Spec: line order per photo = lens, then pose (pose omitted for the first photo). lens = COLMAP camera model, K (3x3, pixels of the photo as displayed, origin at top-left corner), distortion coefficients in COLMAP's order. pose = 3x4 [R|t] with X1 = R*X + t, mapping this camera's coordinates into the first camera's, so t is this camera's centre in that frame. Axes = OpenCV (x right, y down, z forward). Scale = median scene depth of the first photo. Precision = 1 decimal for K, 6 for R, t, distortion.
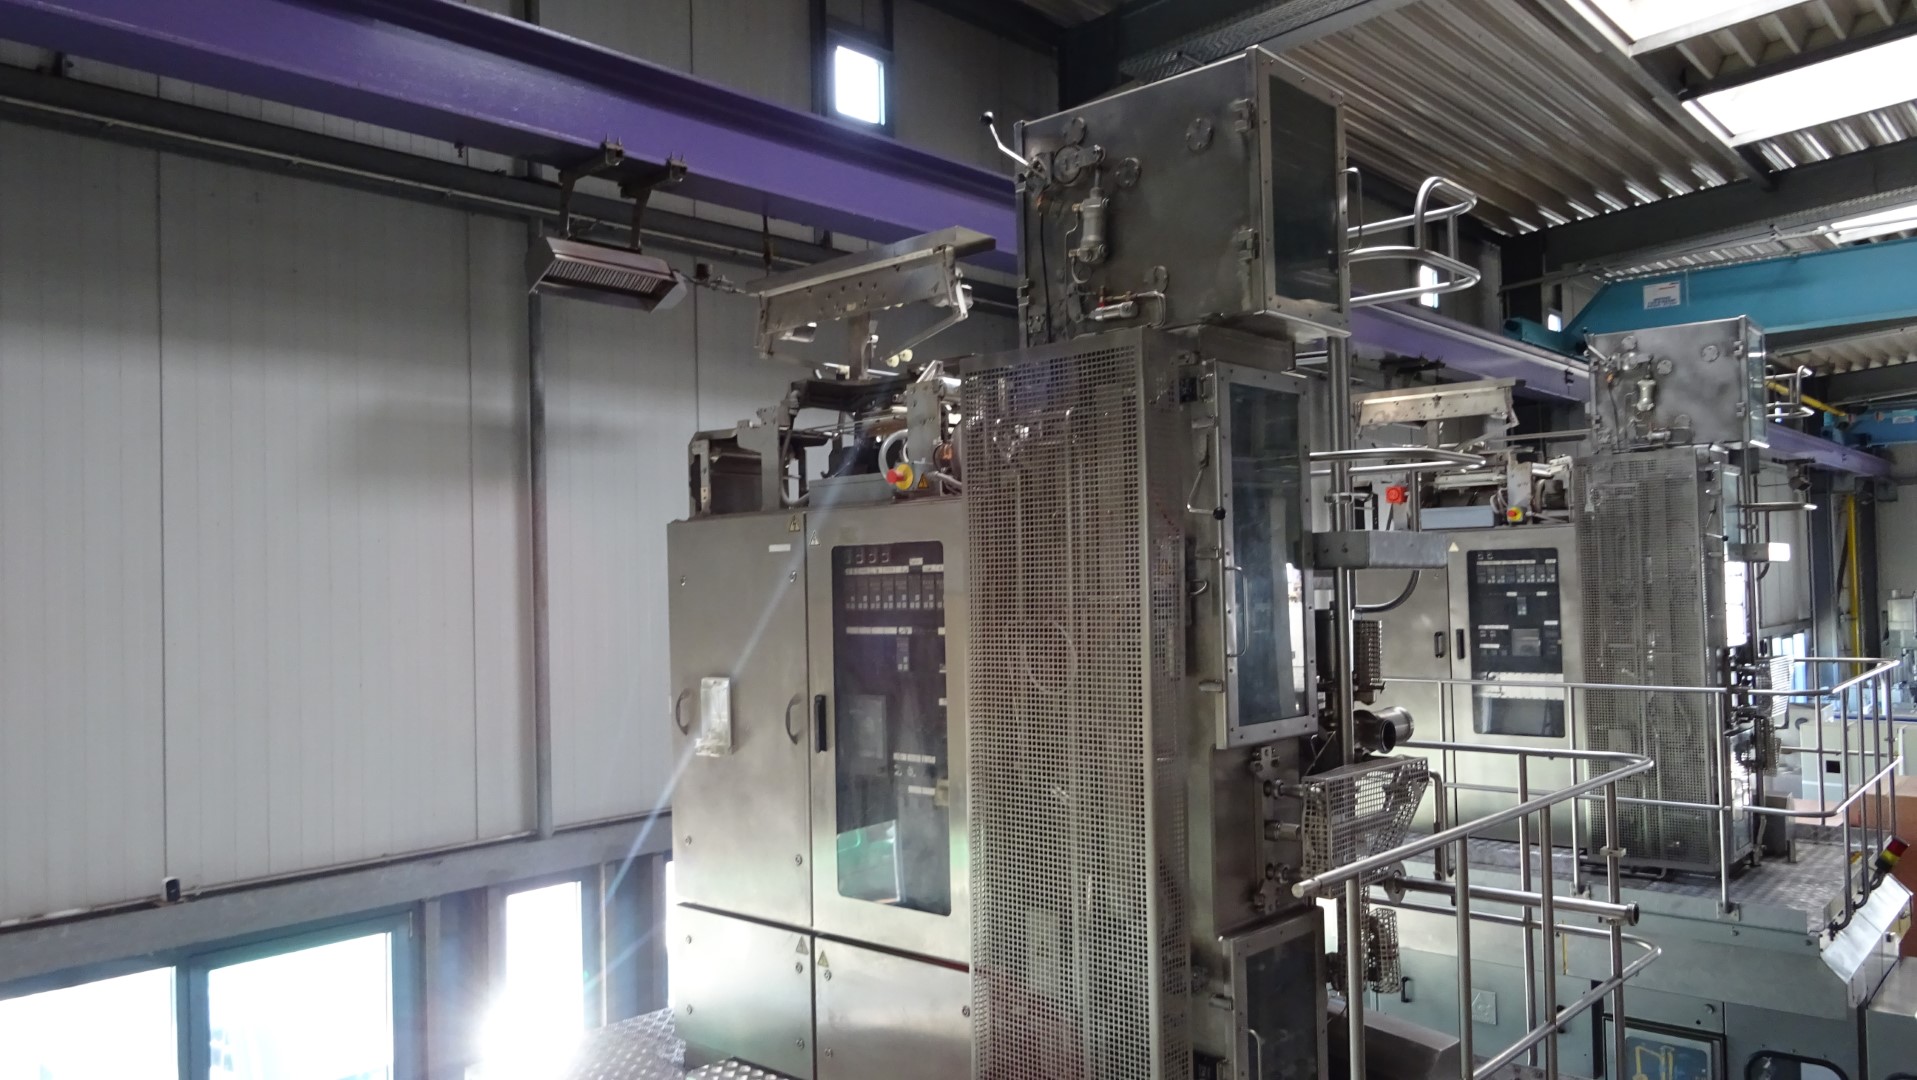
lens RADIAL K [[1370.2, 0, 958.7], [0, 1370.2, 546.9], [0, 0, 1]] dist [0.012650, -0.019462]
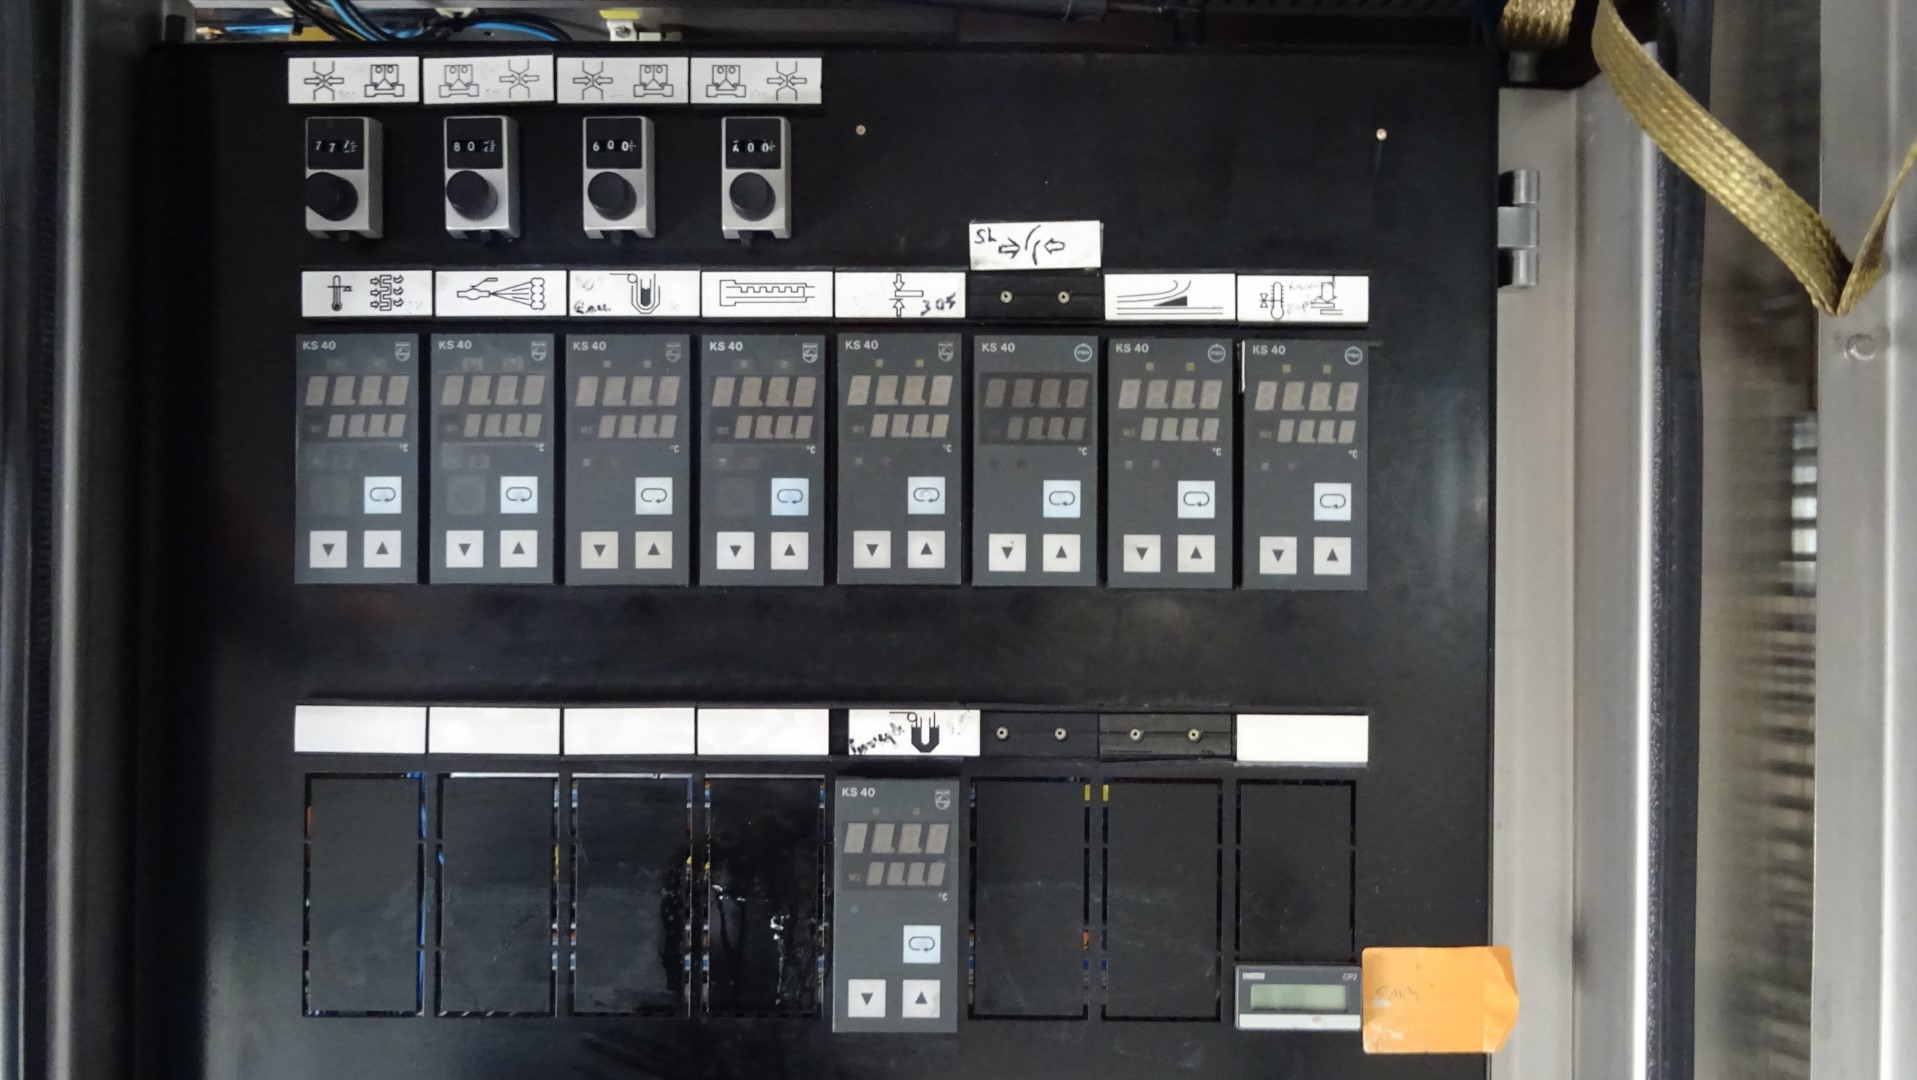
lens RADIAL K [[1370.2, 0, 958.7], [0, 1370.2, 530.7], [0, 0, 1]] dist [0.012650, -0.019462]
pose [[0.725662, 0.024960, 0.687598, -0.132128], [-0.043760, 0.998993, 0.009918, 0.038885], [-0.686658, -0.037286, 0.726023, 0.894792]]
